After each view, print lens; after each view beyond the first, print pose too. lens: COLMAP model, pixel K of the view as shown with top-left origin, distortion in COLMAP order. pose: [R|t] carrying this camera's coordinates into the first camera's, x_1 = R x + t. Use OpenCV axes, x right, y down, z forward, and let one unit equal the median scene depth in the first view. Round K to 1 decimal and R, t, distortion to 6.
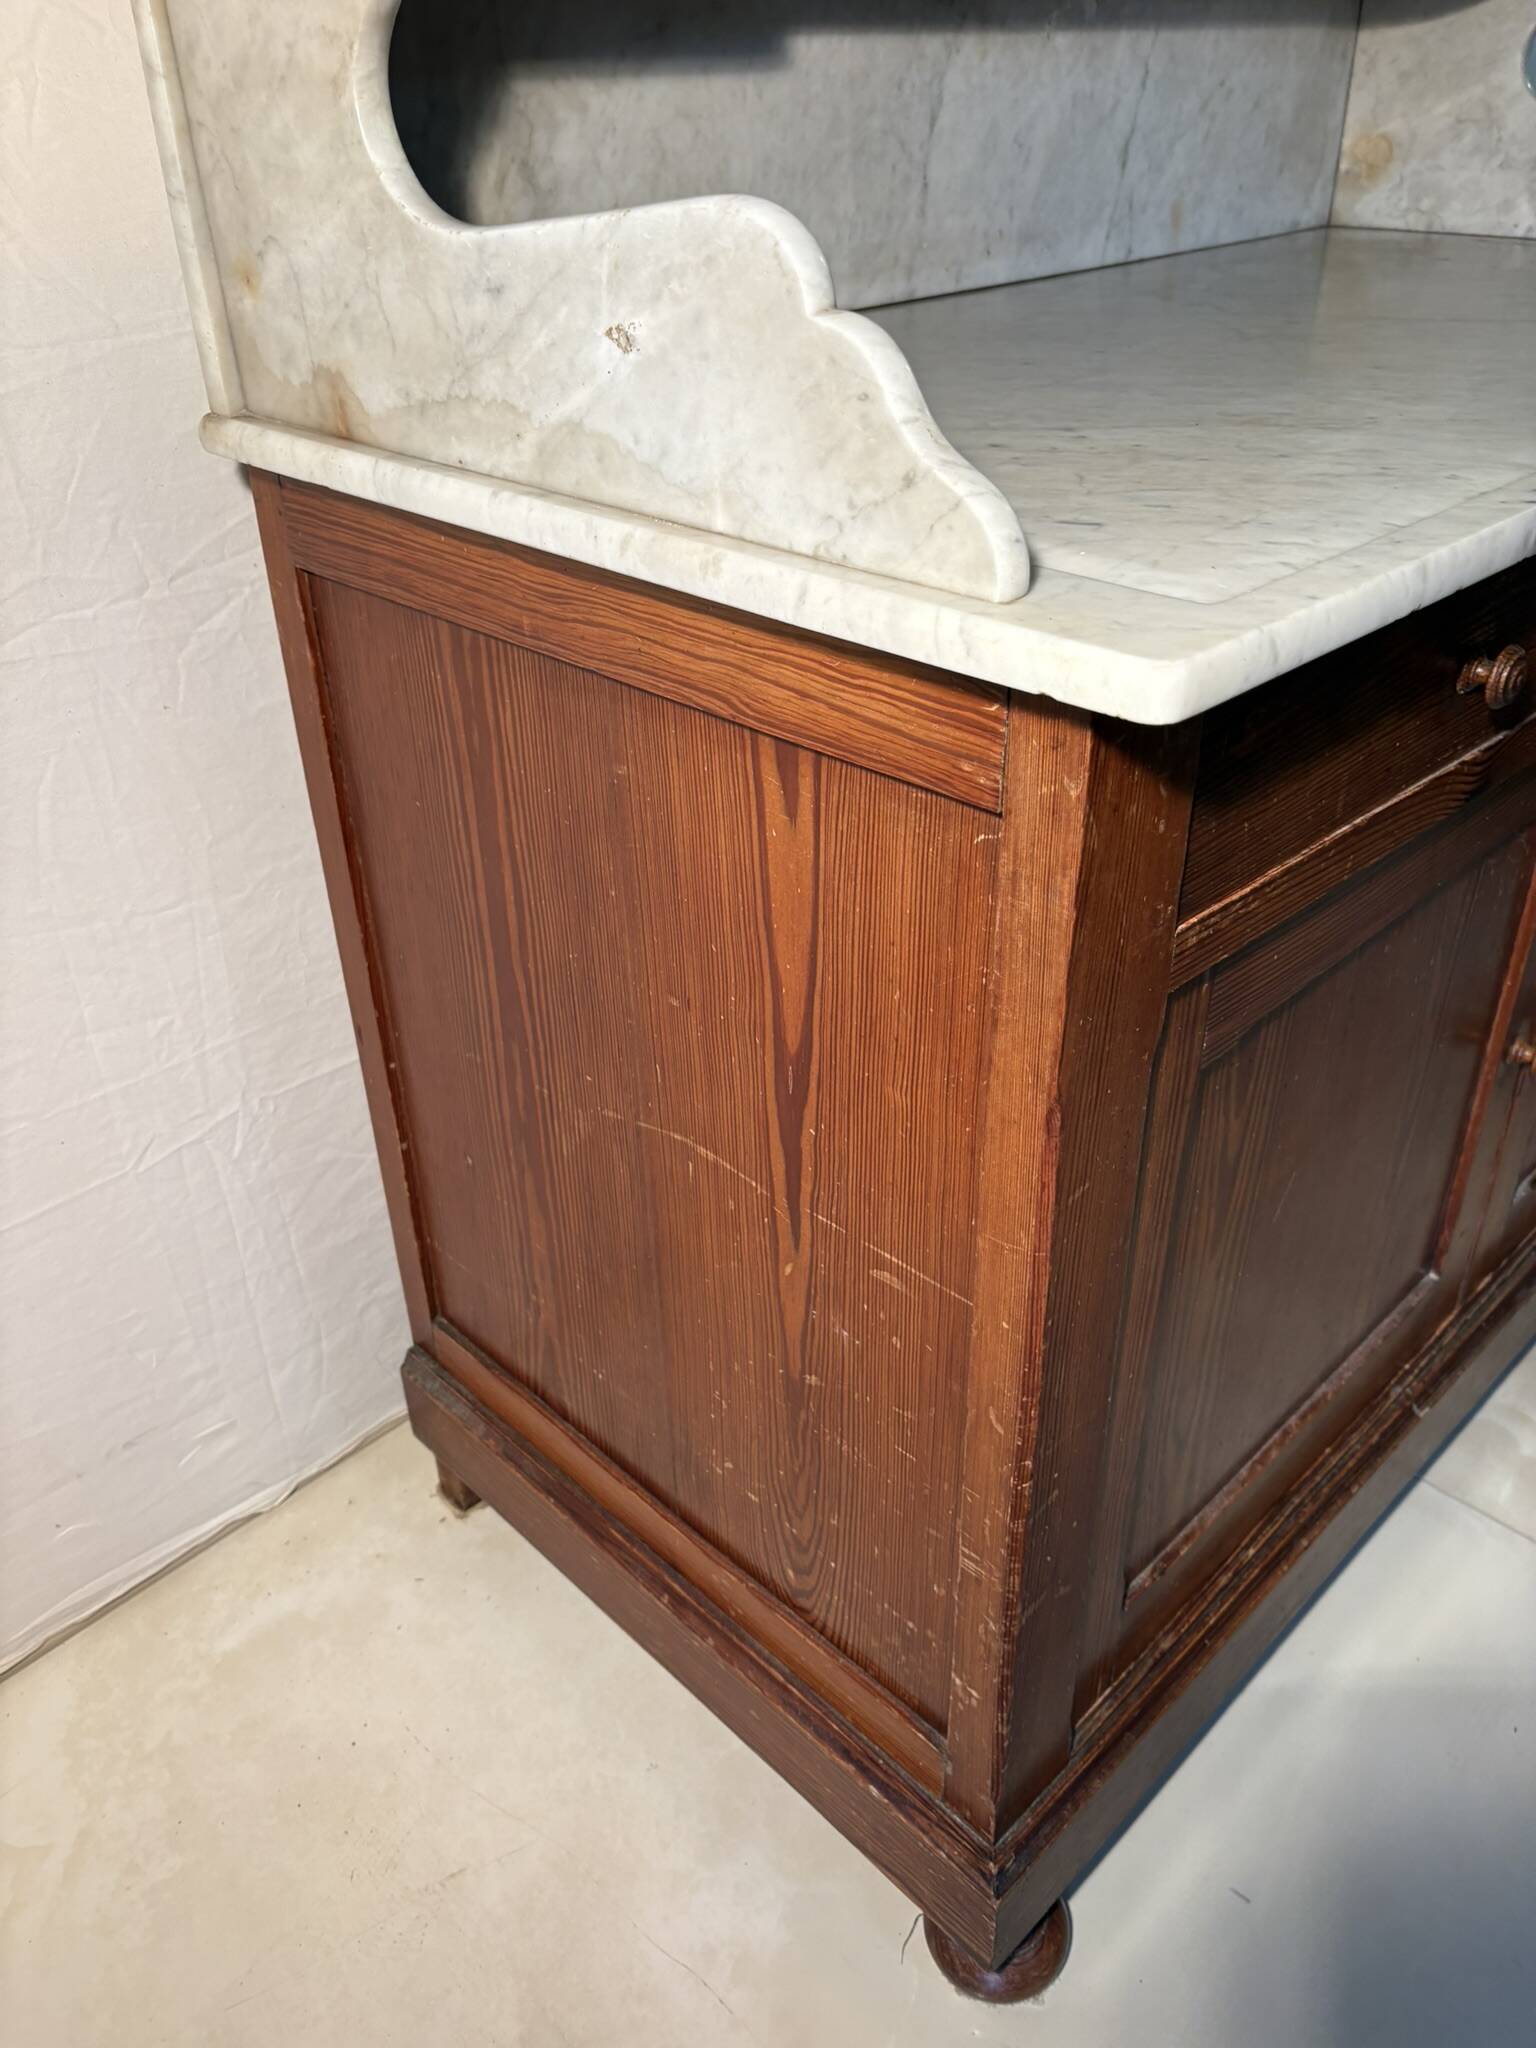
lens RADIAL K [[1565.9, 0, 747.9], [0, 1565.9, 1019.9], [0, 0, 1]] dist [0.034582, -0.056618]
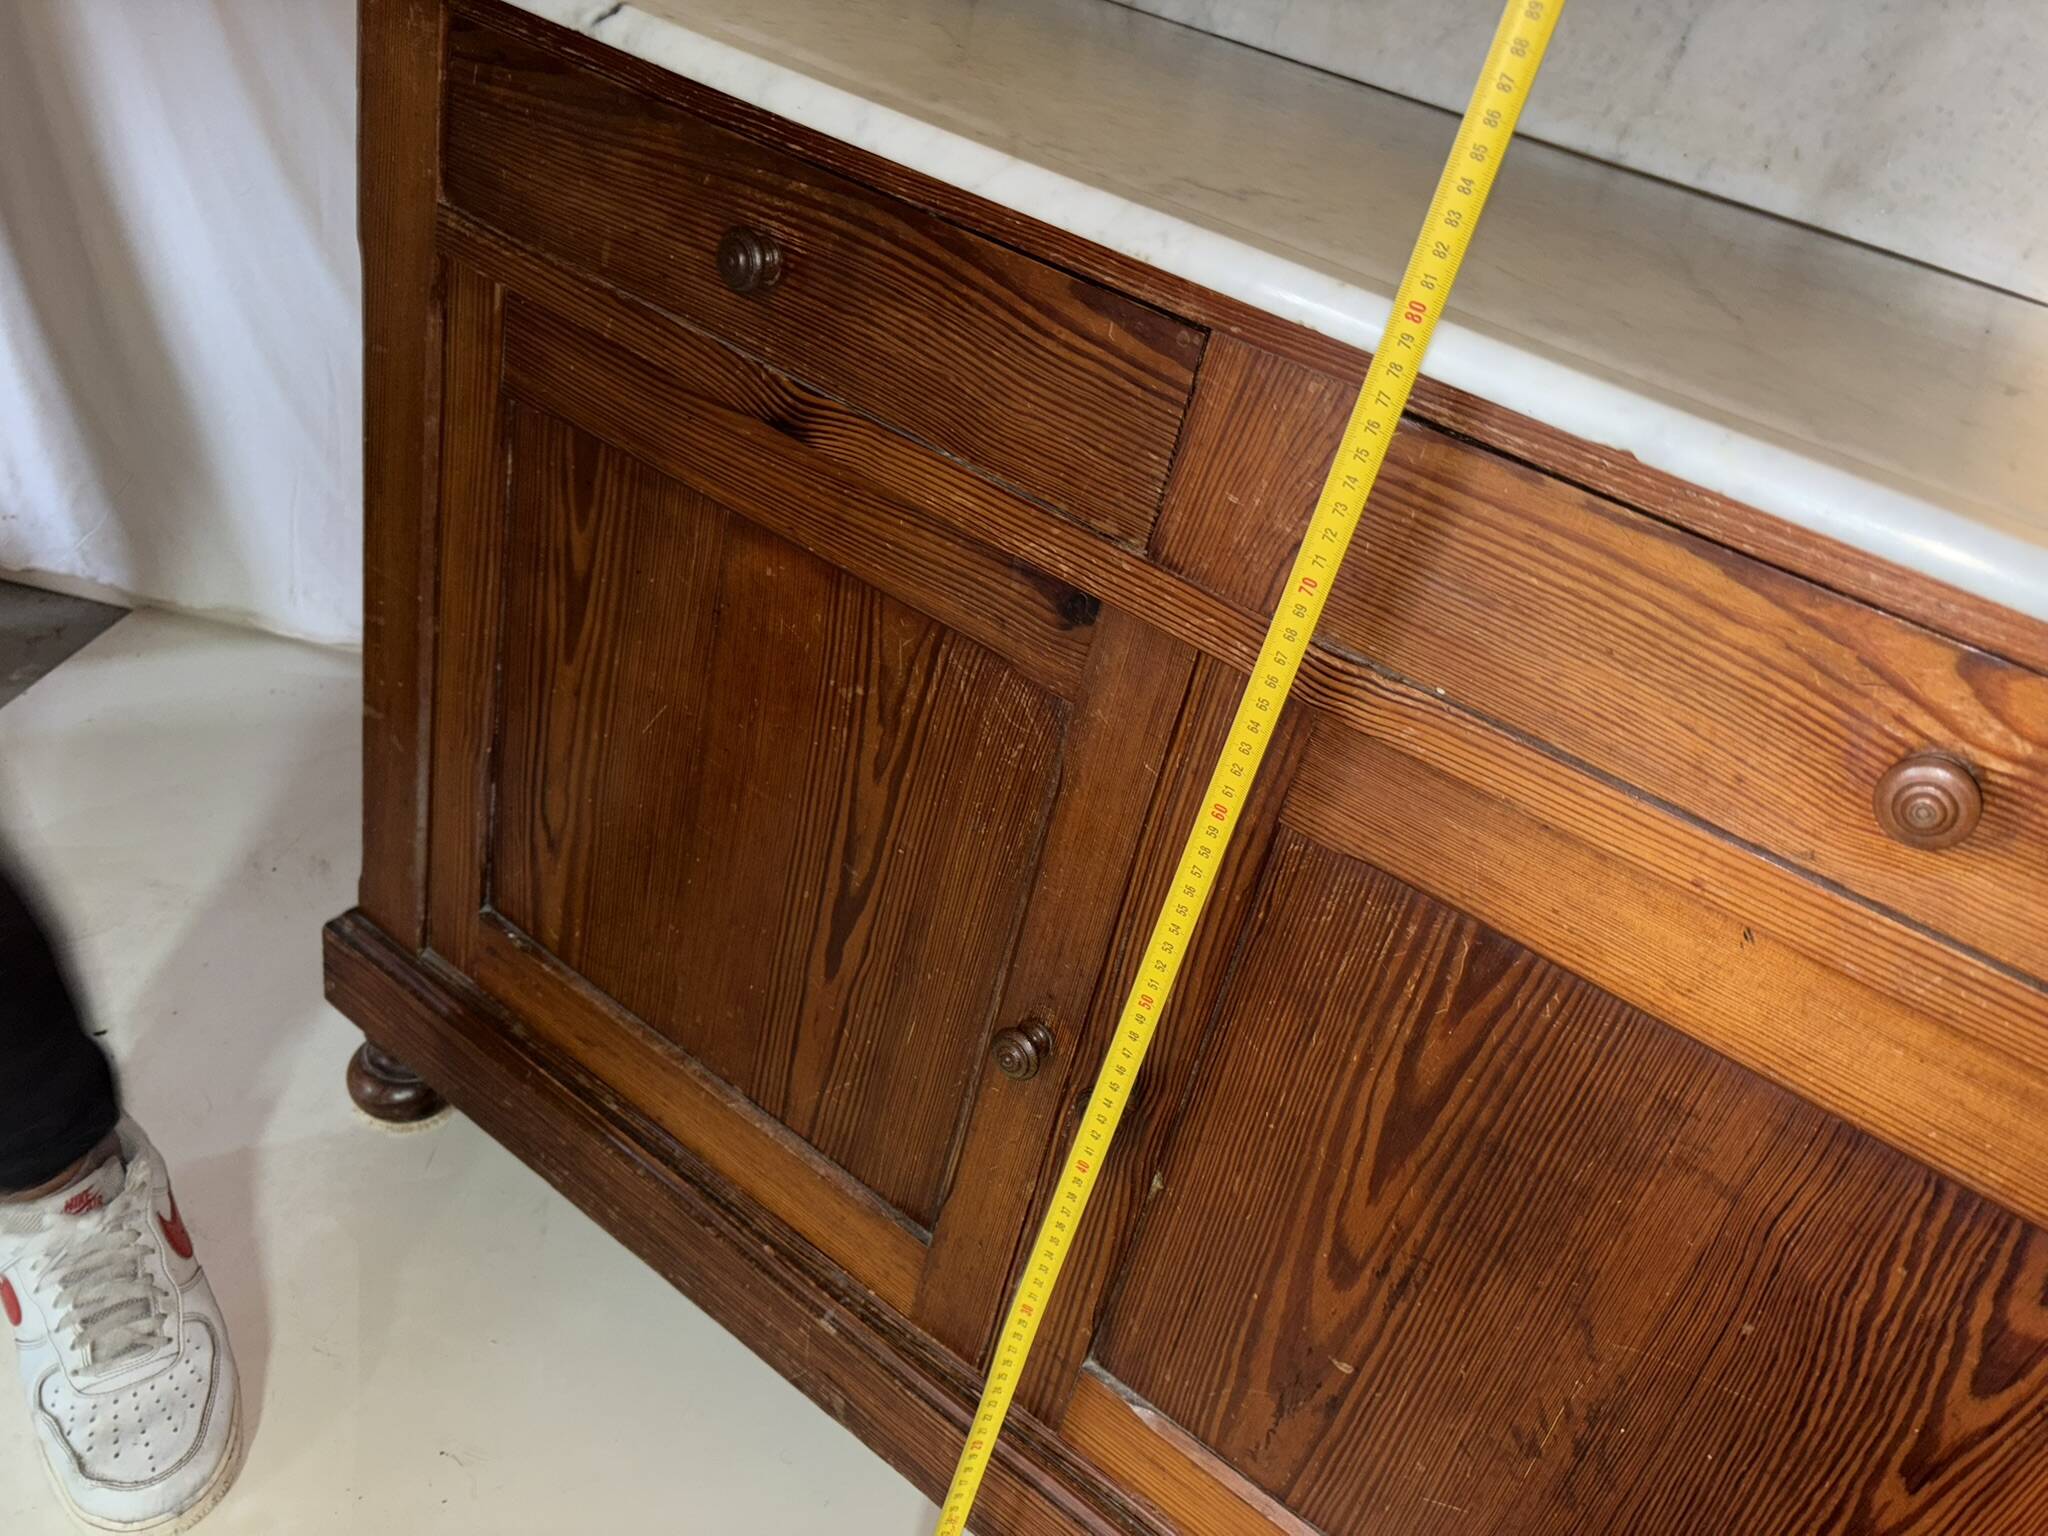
lens RADIAL K [[1563.4, 0, 1051.9], [0, 1563.4, 763.9], [0, 0, 1]] dist [0.032453, -0.046901]
pose [[0.181017, 0.568973, -0.802186, 0.960098], [-0.695975, 0.650413, 0.304274, -0.289297], [0.694876, 0.503223, 0.513726, 0.500778]]
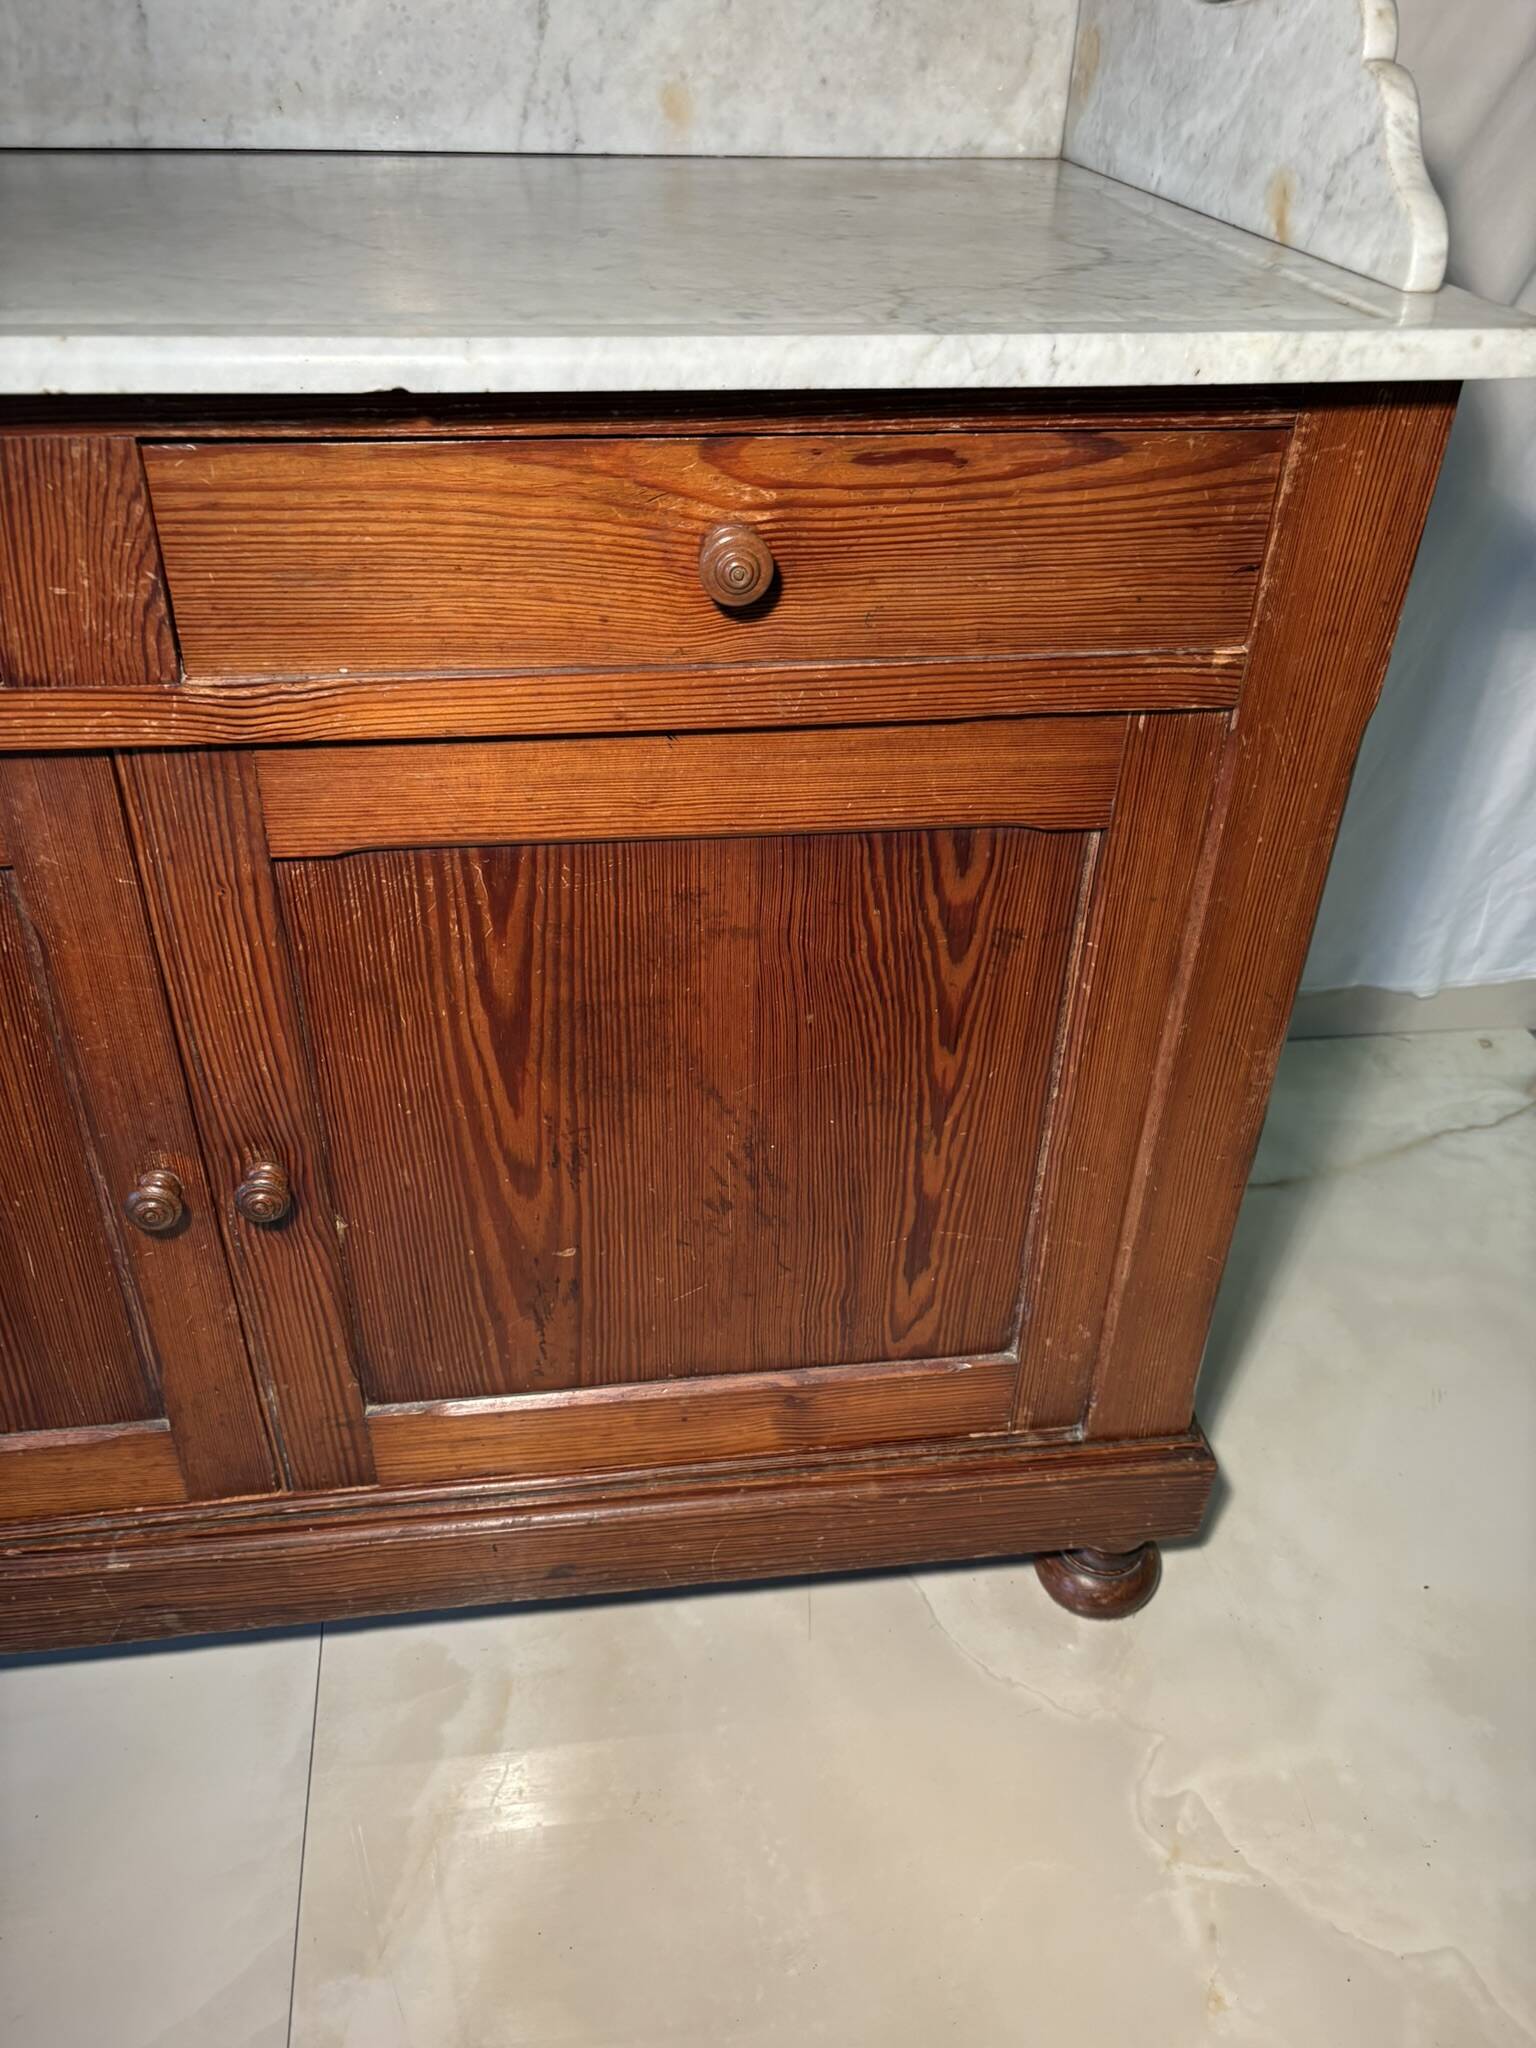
lens RADIAL K [[1562.0, 0, 758.5], [0, 1562.0, 1027.9], [0, 0, 1]] dist [0.011501, -0.010683]
pose [[0.803909, 0.371330, -0.464590, 0.983349], [-0.347985, 0.927153, 0.138900, -0.245545], [0.482324, 0.050007, 0.874565, 0.427339]]
